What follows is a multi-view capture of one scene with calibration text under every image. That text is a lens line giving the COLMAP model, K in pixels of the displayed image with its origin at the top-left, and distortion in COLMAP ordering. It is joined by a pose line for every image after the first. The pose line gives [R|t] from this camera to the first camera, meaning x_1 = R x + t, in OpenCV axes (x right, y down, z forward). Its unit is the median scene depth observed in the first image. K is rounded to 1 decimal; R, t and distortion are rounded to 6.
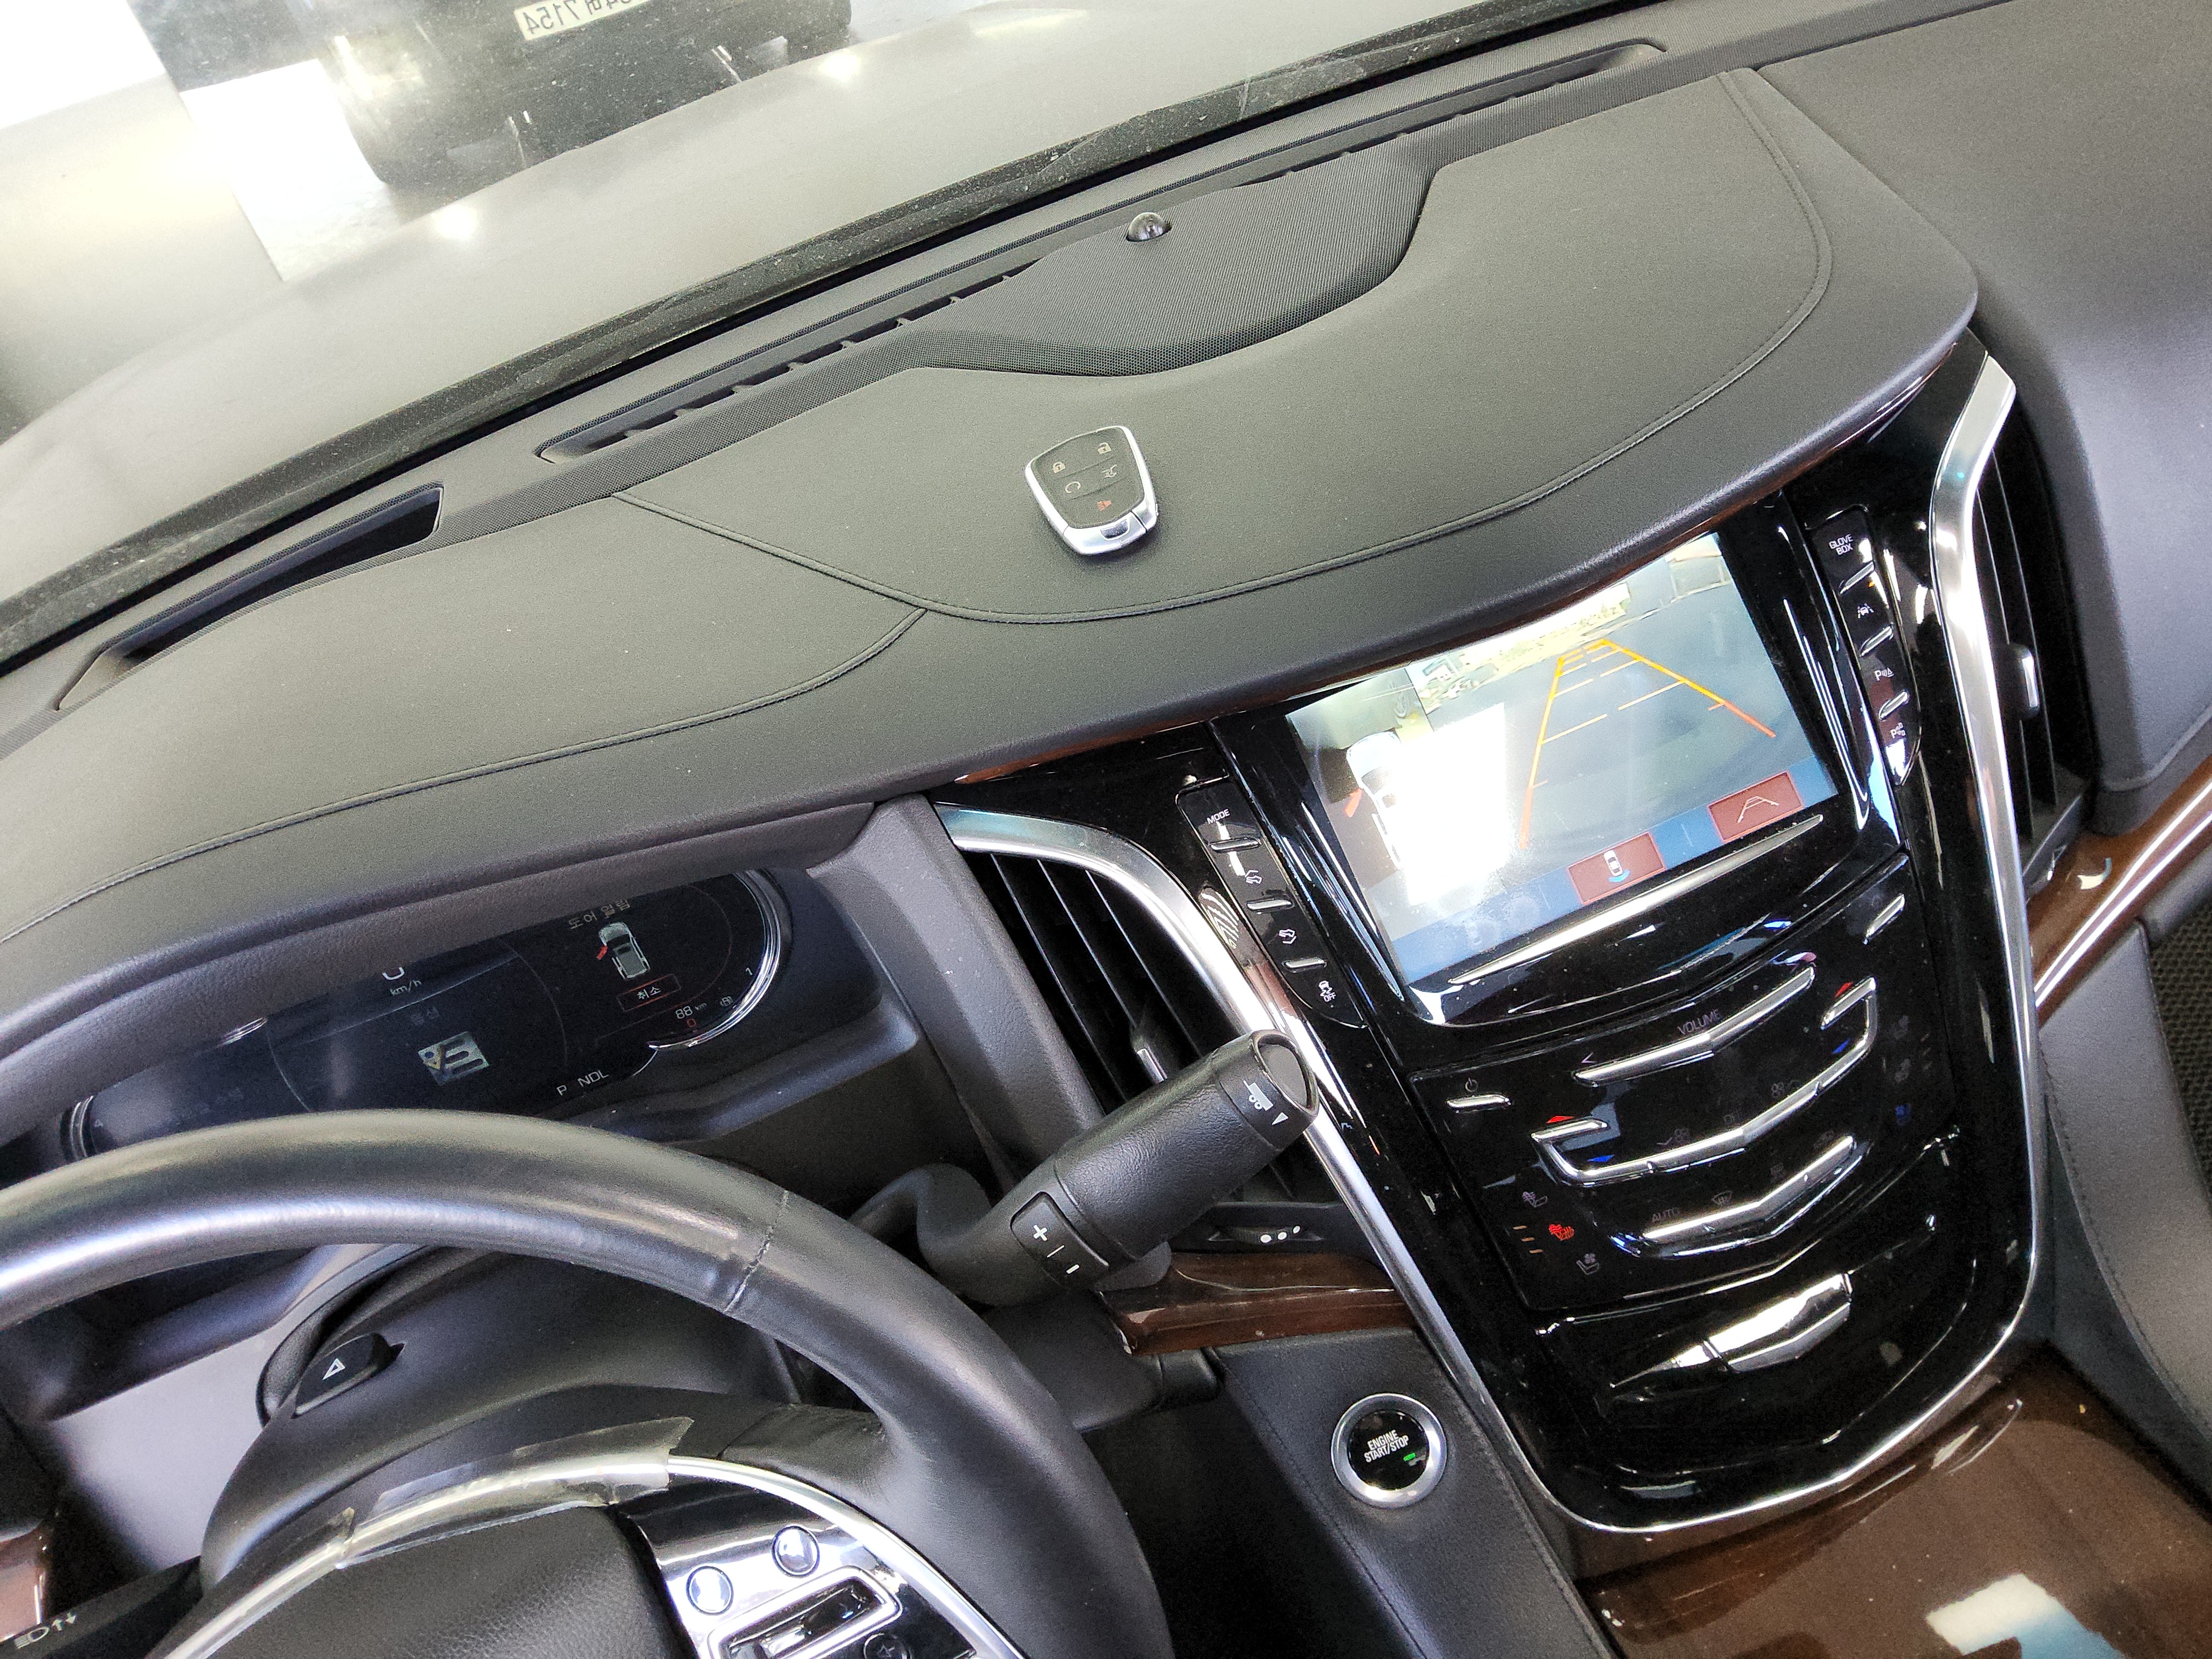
lens RADIAL K [[1614.8, 0, 1106.0], [0, 1614.8, 829.5], [0, 0, 1]] dist [0.083327, -0.100566]
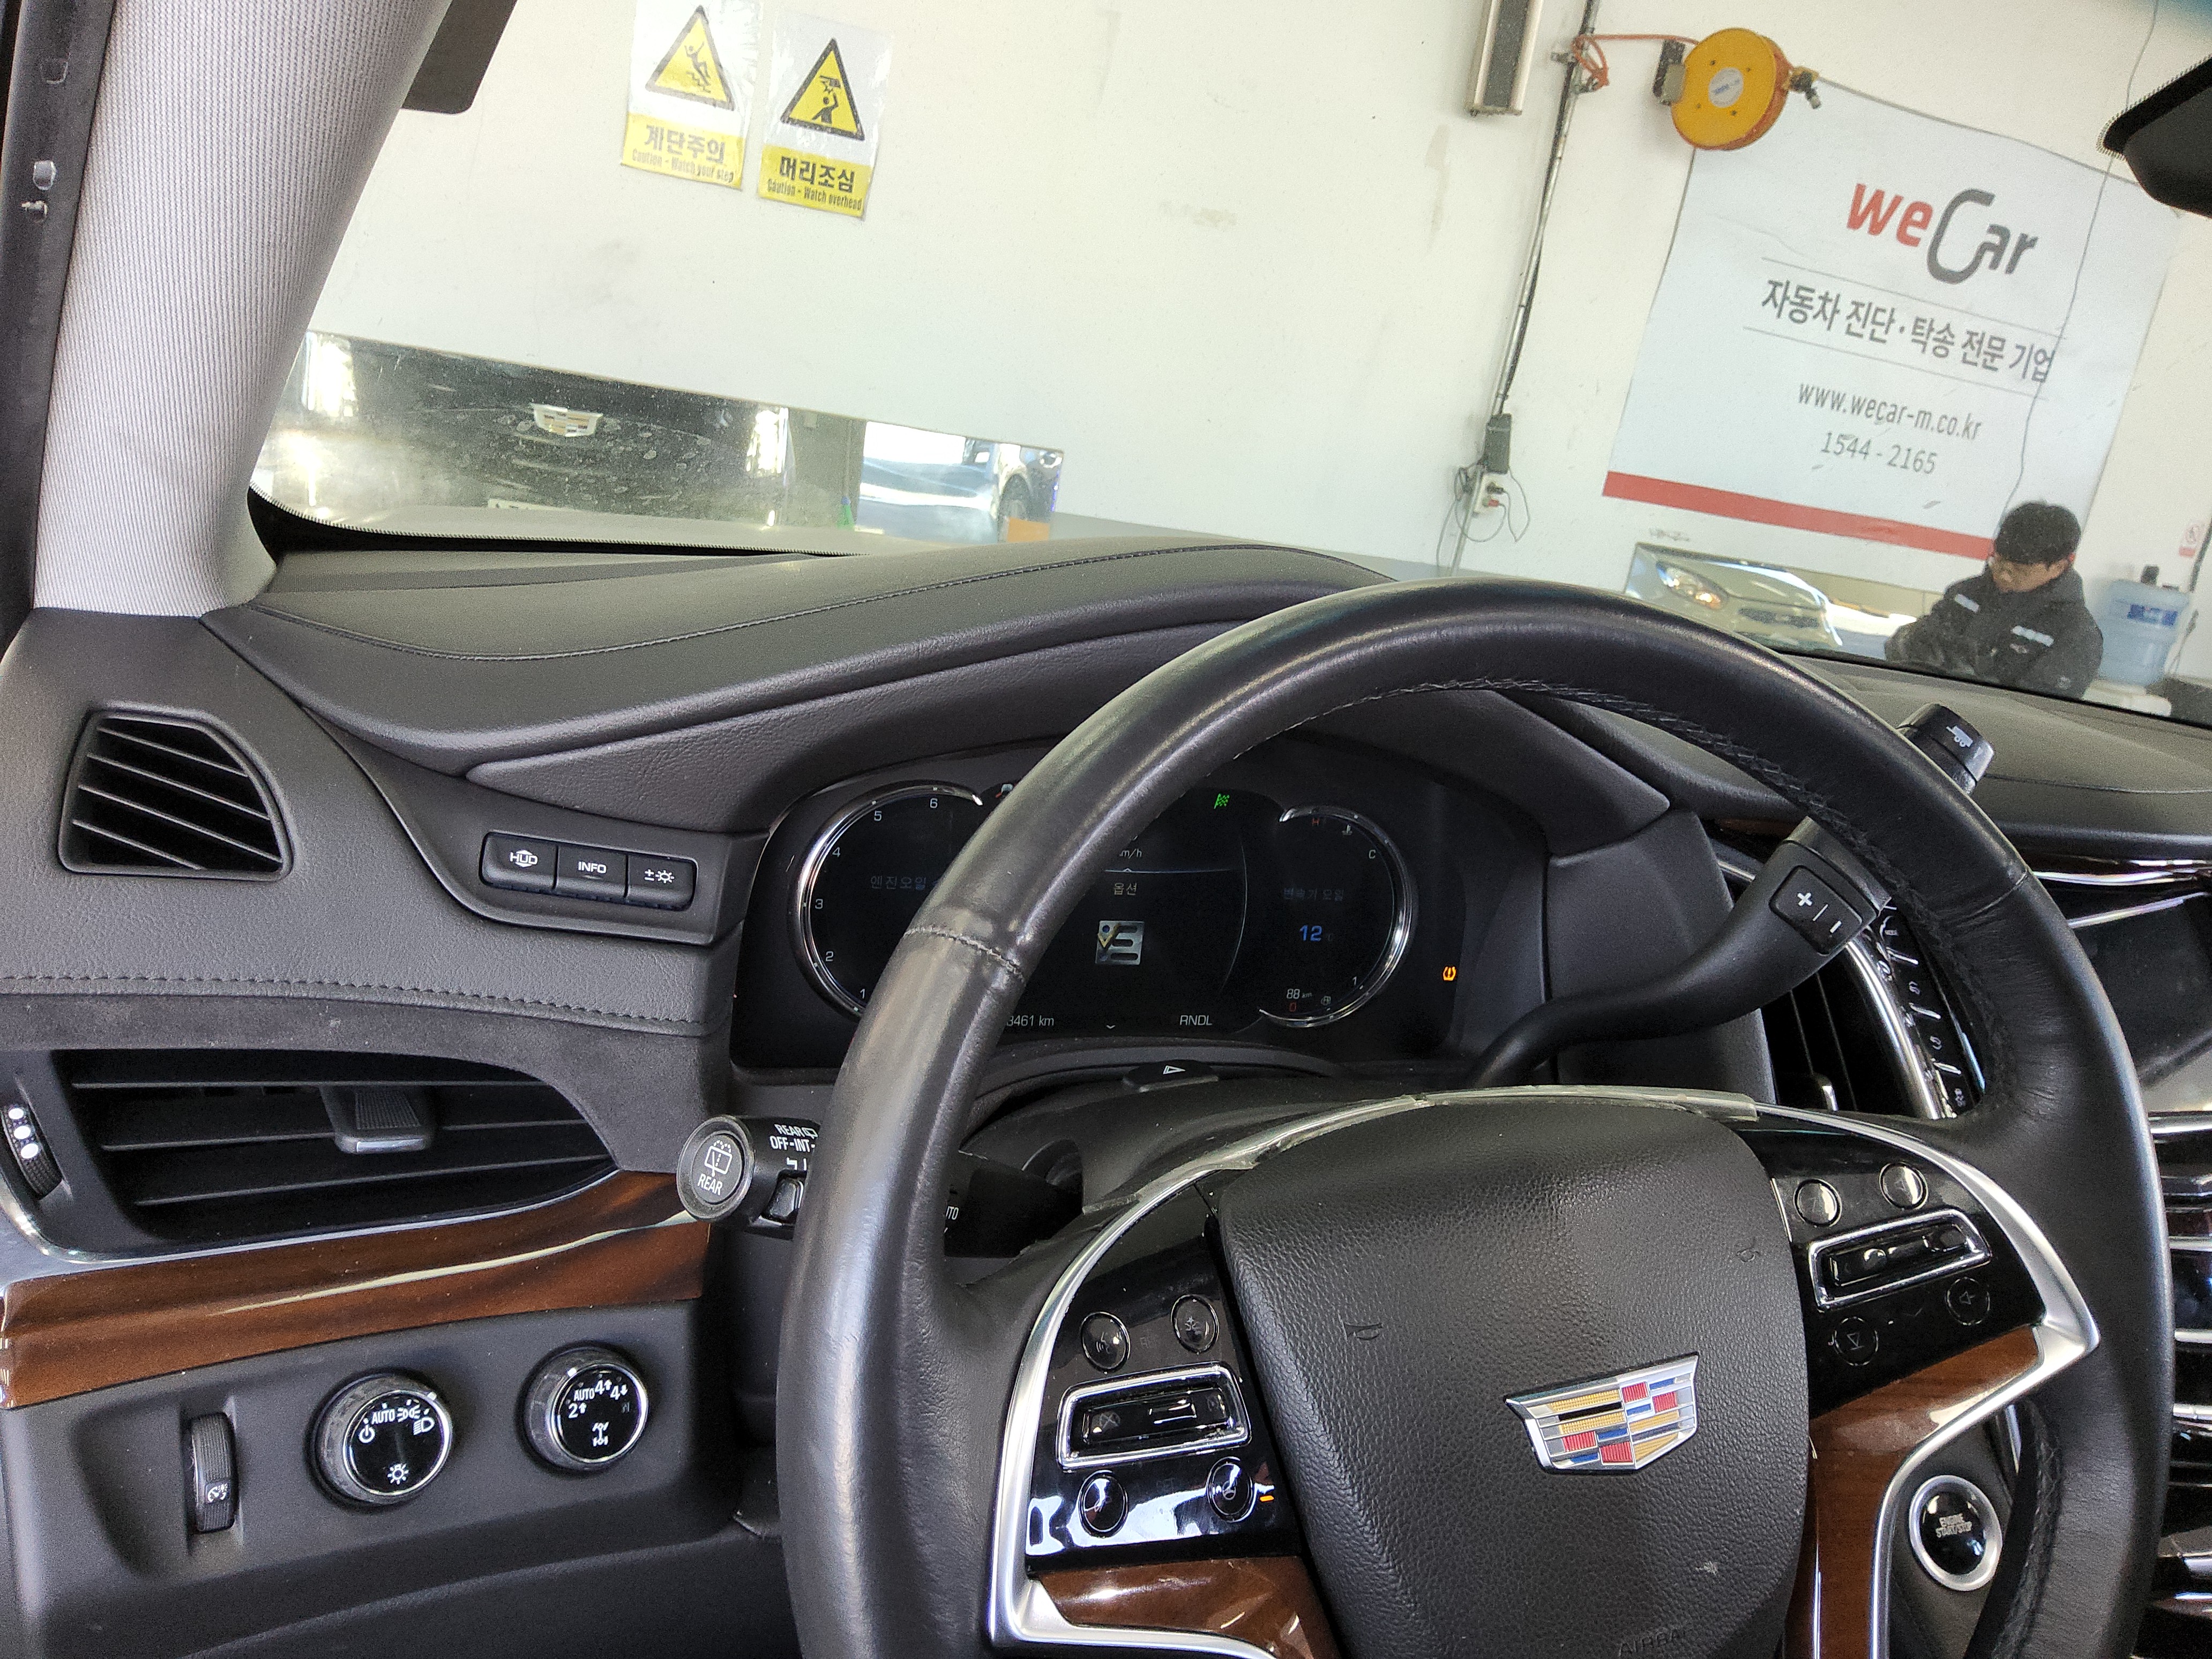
lens RADIAL K [[1650.3, 0, 1106.0], [0, 1650.3, 829.5], [0, 0, 1]] dist [0.056390, -0.101464]
pose [[0.922812, 0.361616, 0.132860, -0.628779], [-0.273007, 0.857155, -0.436752, 0.597016], [-0.271818, 0.366768, 0.889717, 0.025458]]
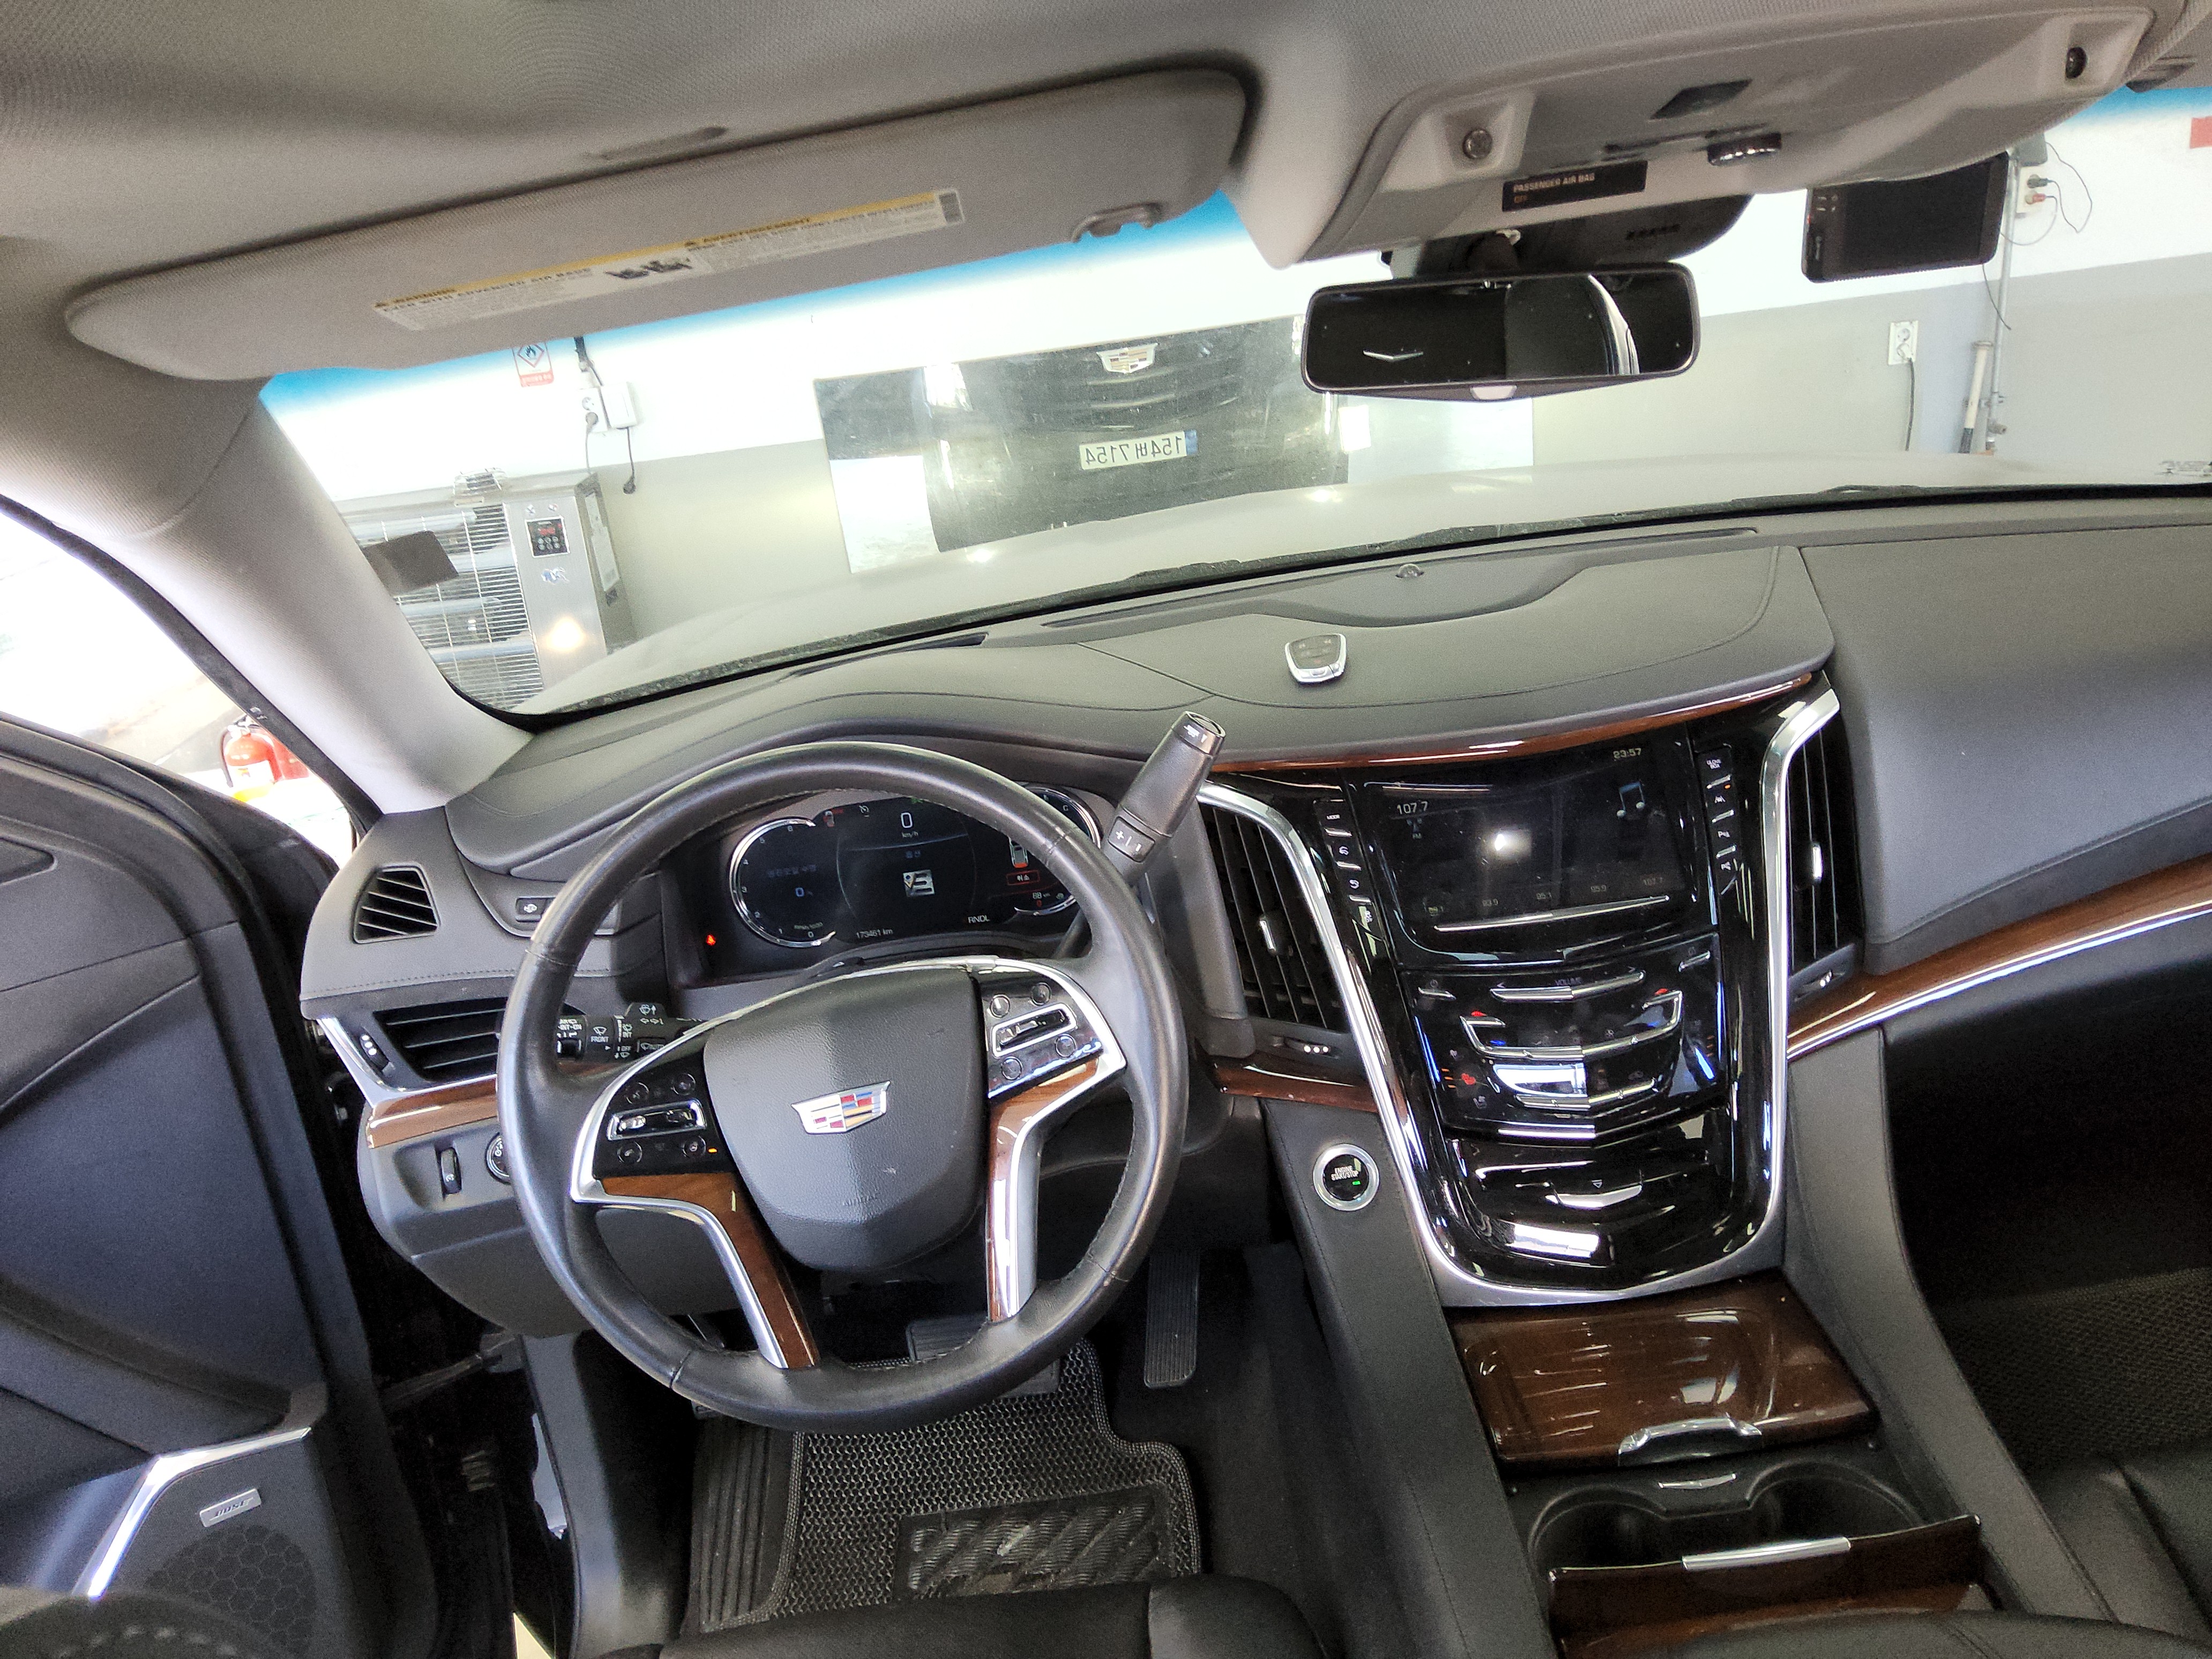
lens RADIAL K [[1614.8, 0, 1106.0], [0, 1614.8, 829.5], [0, 0, 1]] dist [0.083327, -0.100566]
pose [[0.944961, 0.213231, -0.248156, 0.278822], [-0.269994, 0.936604, -0.223330, 0.480958], [0.184803, 0.278039, 0.942625, -0.806385]]
